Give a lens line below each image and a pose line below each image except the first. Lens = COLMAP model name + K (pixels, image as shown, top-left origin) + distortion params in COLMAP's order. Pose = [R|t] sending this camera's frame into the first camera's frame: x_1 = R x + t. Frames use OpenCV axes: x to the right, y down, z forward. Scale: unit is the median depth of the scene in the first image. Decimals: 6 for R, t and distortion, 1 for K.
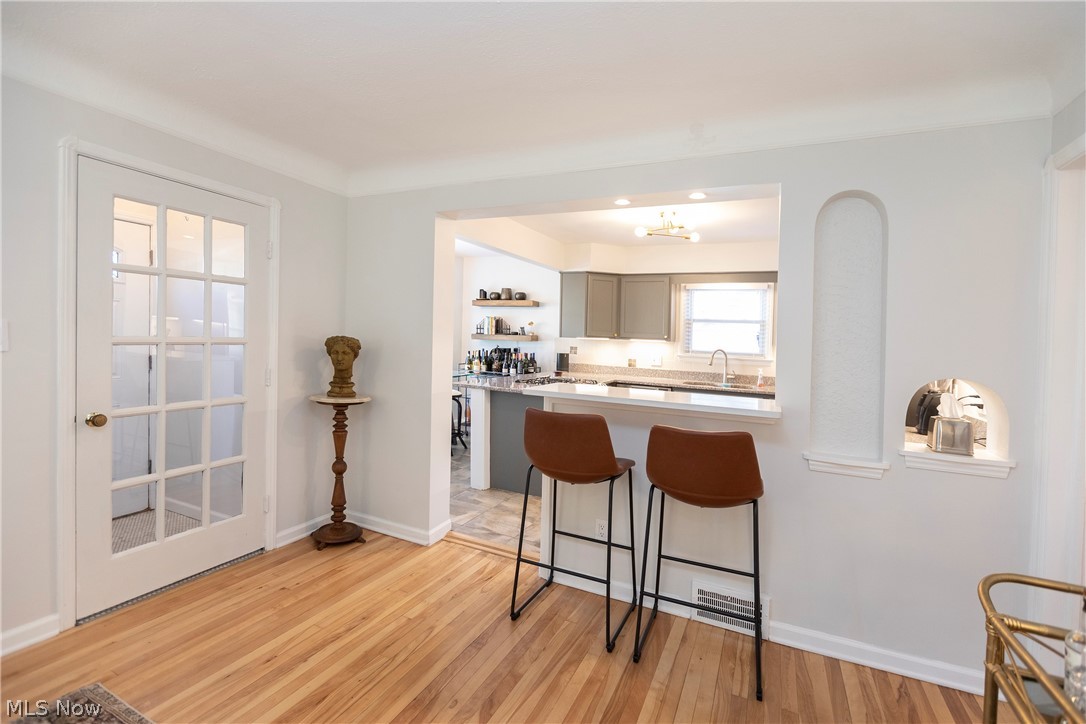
lens RADIAL K [[487.7, 0, 543.0], [0, 487.7, 362.0], [0, 0, 1]] dist [-0.011475, 0.000000]
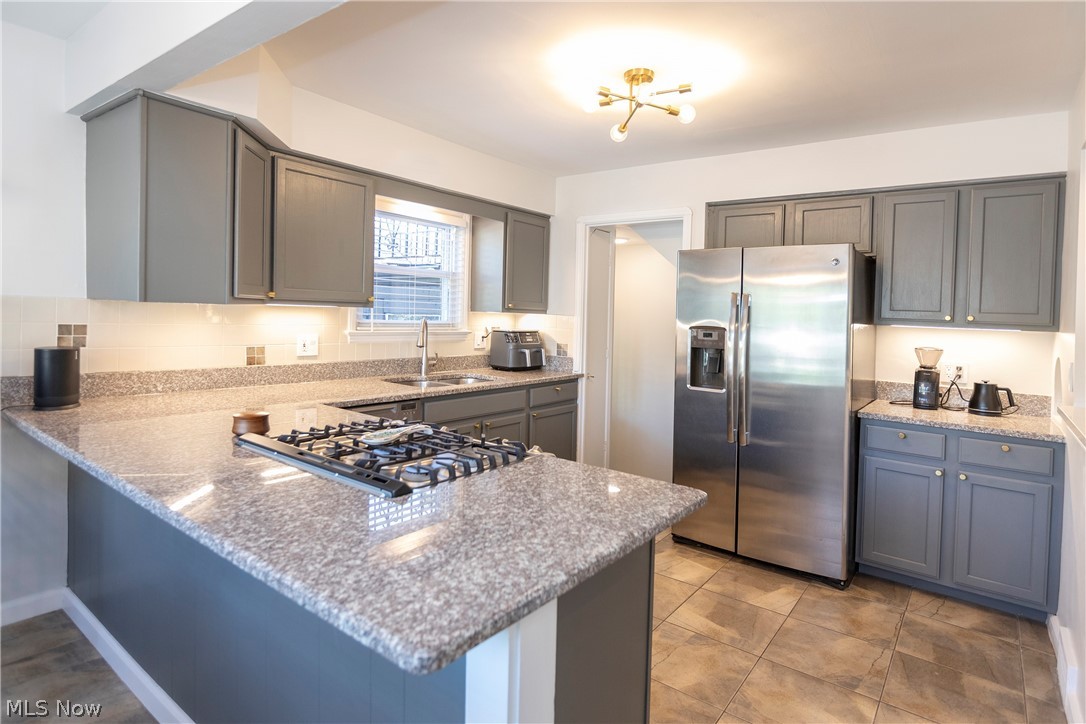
lens RADIAL K [[564.0, 0, 546.7], [0, 564.0, 321.3], [0, 0, 1]] dist [0.001742, 0.000268]
pose [[0.245185, -0.049936, 0.968189, -0.272553], [0.021630, 0.998706, 0.046033, -0.052263], [-0.969235, 0.009656, 0.245948, 0.695359]]
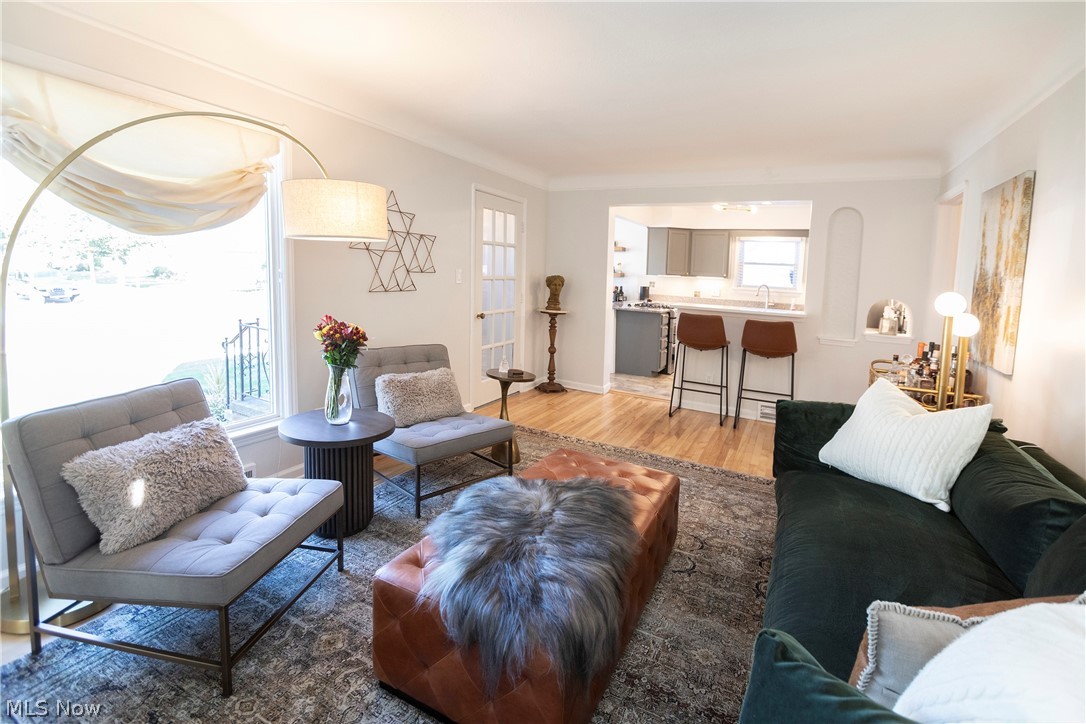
lens RADIAL K [[504.7, 0, 542.9], [0, 504.7, 328.7], [0, 0, 1]] dist [-0.005624, -0.000305]
pose [[0.999496, 0.010938, -0.029794, -0.228804], [-0.008974, 0.997827, 0.065269, 0.011511], [0.030443, -0.064969, 0.997423, -0.473259]]
